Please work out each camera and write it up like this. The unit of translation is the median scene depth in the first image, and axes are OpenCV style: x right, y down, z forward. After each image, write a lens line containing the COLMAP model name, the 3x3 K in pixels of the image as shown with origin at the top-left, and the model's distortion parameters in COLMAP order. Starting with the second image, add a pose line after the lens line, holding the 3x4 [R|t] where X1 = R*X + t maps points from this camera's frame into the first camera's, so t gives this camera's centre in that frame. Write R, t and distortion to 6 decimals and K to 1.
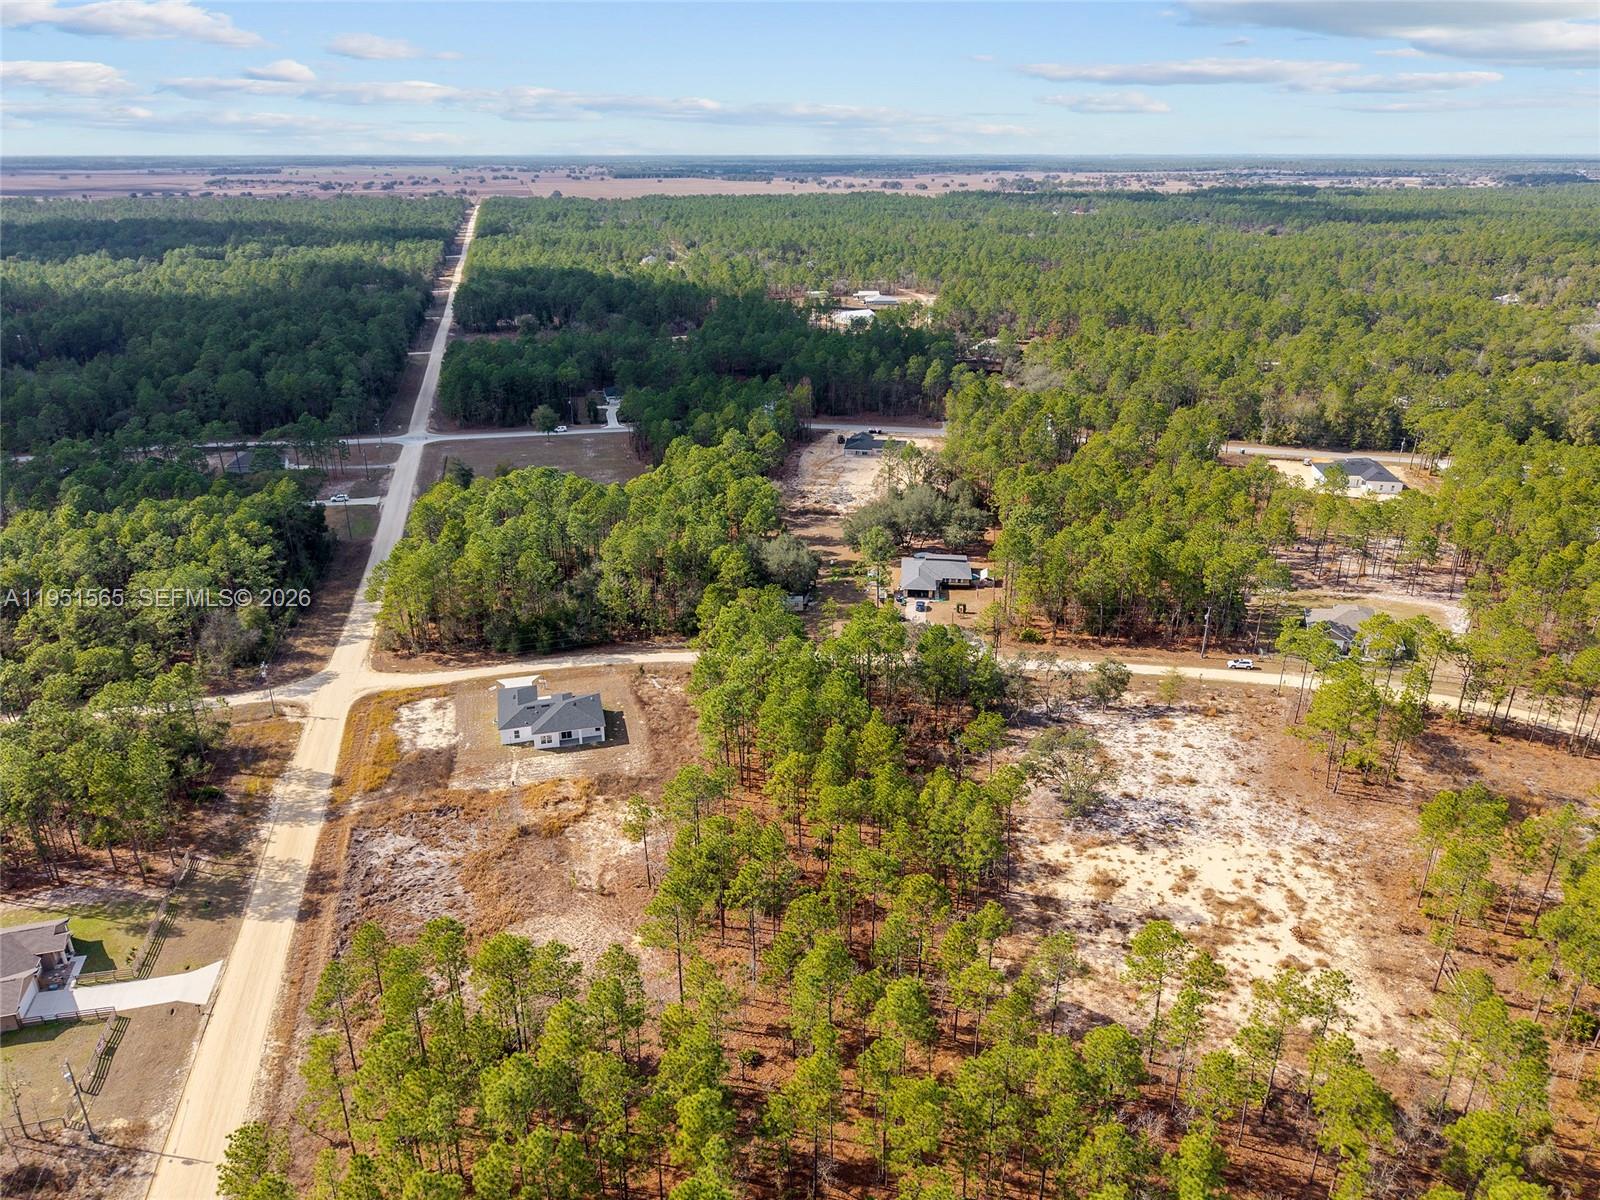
lens RADIAL K [[1098.6, 0, 800.0], [0, 1098.6, 600.0], [0, 0, 1]] dist [0.006518, -0.001197]
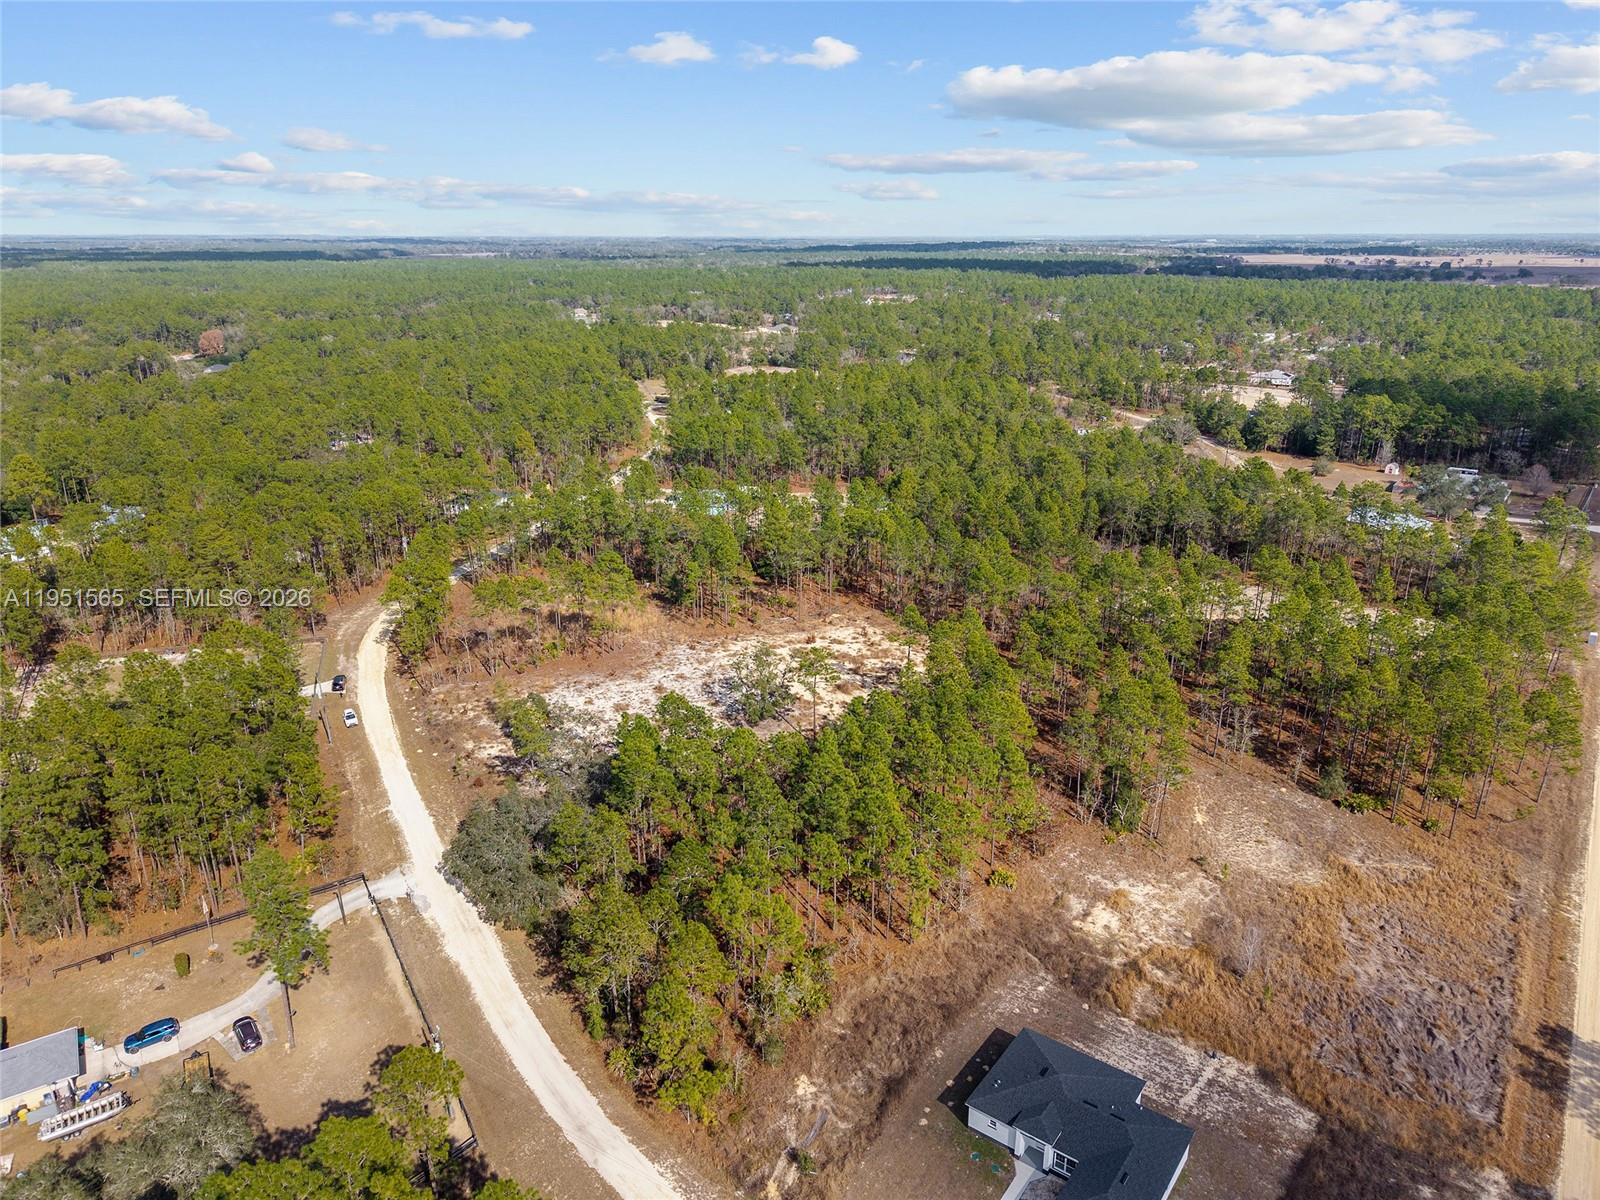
lens RADIAL K [[1075.9, 0, 803.2], [0, 1075.9, 597.4], [0, 0, 1]] dist [0.002250, -0.003376]
pose [[-0.630928, -0.246799, 0.735541, -0.502487], [0.293741, 0.801491, 0.520891, -0.427910], [-0.718085, 0.544703, -0.433188, 1.298178]]
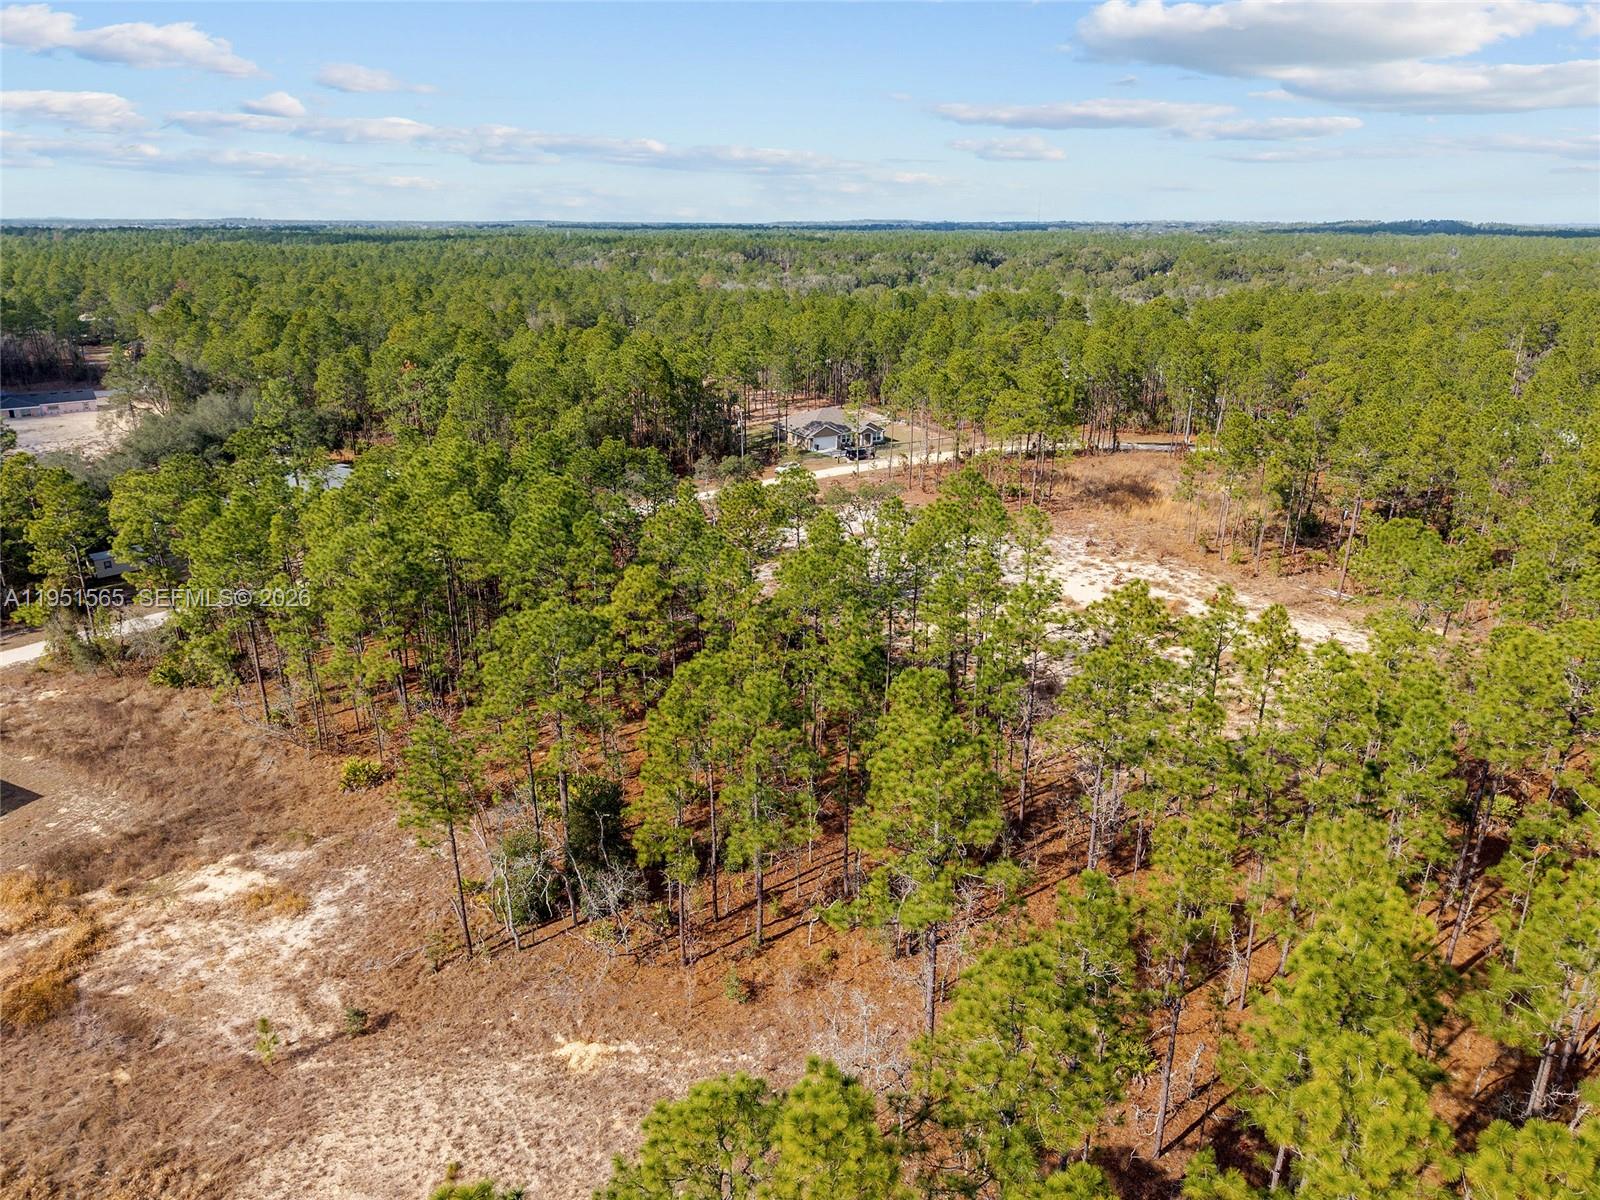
lens RADIAL K [[1075.9, 0, 803.2], [0, 1075.9, 597.4], [0, 0, 1]] dist [0.002250, -0.003376]
pose [[0.654310, -0.249843, 0.713763, -0.261966], [0.286840, 0.955311, 0.071447, 0.121006], [-0.699715, 0.157987, 0.696734, 0.522842]]
